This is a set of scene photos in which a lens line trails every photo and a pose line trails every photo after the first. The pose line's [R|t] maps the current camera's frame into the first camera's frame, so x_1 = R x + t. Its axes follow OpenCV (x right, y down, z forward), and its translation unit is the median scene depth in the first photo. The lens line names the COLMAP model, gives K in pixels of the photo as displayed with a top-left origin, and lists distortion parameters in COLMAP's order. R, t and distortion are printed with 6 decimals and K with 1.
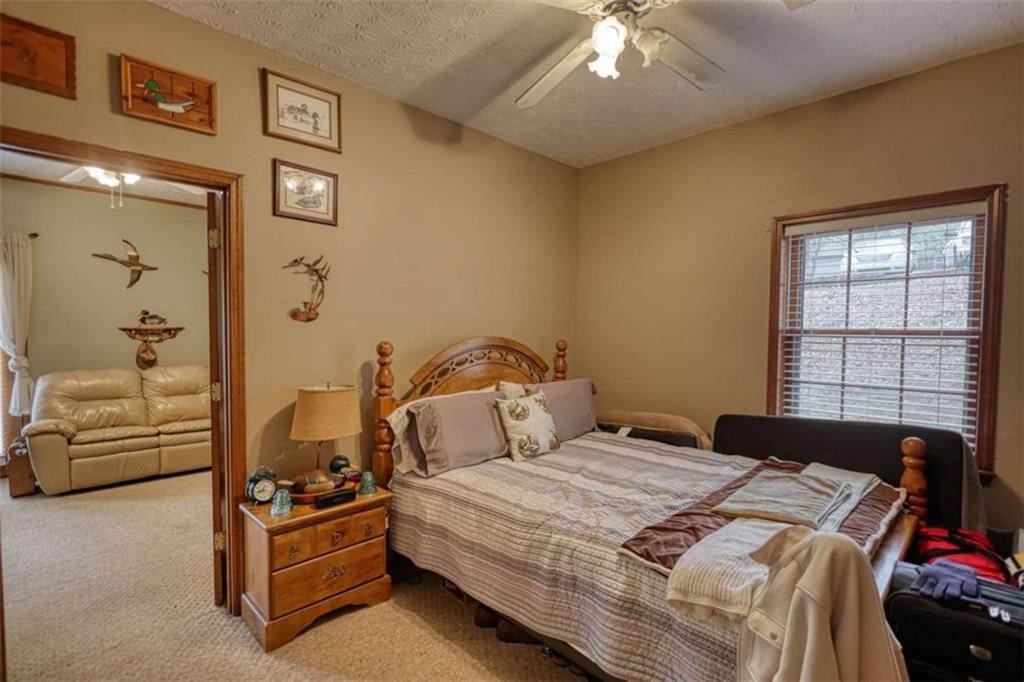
lens RADIAL K [[484.8, 0, 516.0], [0, 484.8, 342.9], [0, 0, 1]] dist [0.001744, 0.000428]
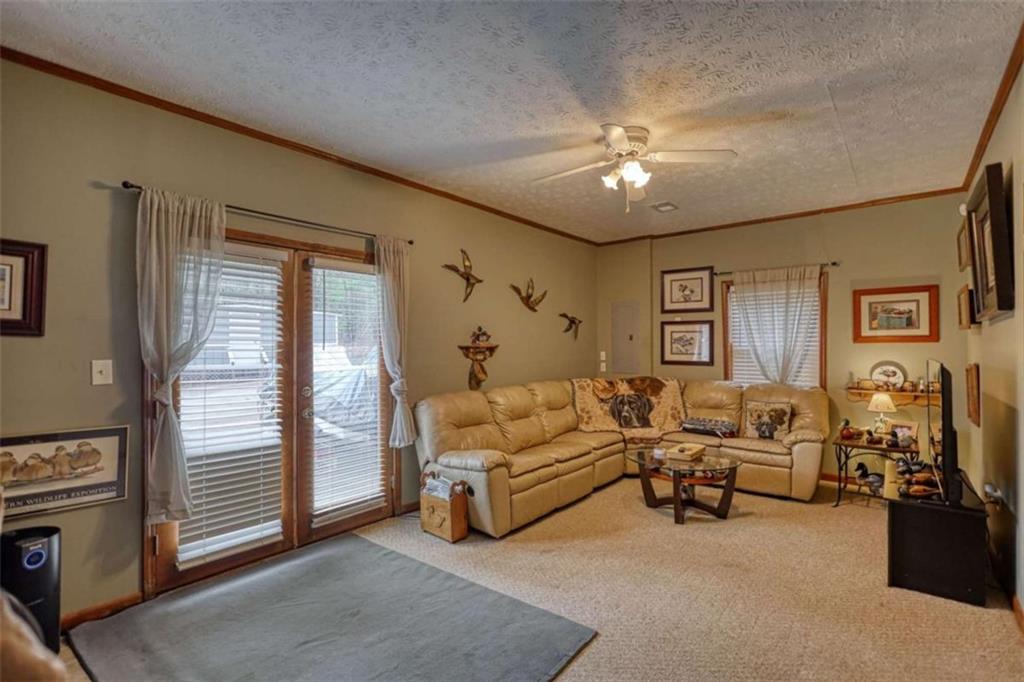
lens RADIAL K [[484.8, 0, 516.0], [0, 484.8, 342.9], [0, 0, 1]] dist [0.001744, 0.000428]
pose [[0.993632, -0.008261, 0.112375, -0.778815], [0.012371, 0.999278, -0.035922, -0.002740], [-0.111997, 0.037083, 0.993016, 0.089949]]
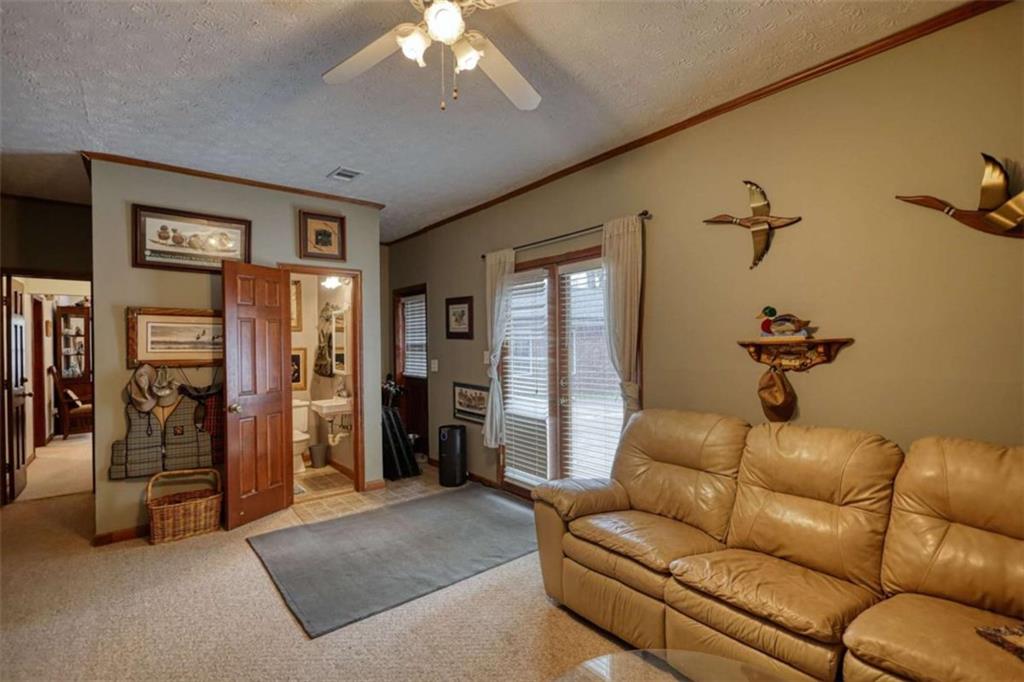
lens RADIAL K [[484.8, 0, 516.0], [0, 484.8, 342.9], [0, 0, 1]] dist [0.001744, 0.000428]
pose [[-0.111284, -0.006180, -0.993769, -0.227363], [-0.020963, 0.999773, -0.003870, -0.021205], [0.993568, 0.020401, -0.111388, 0.775069]]
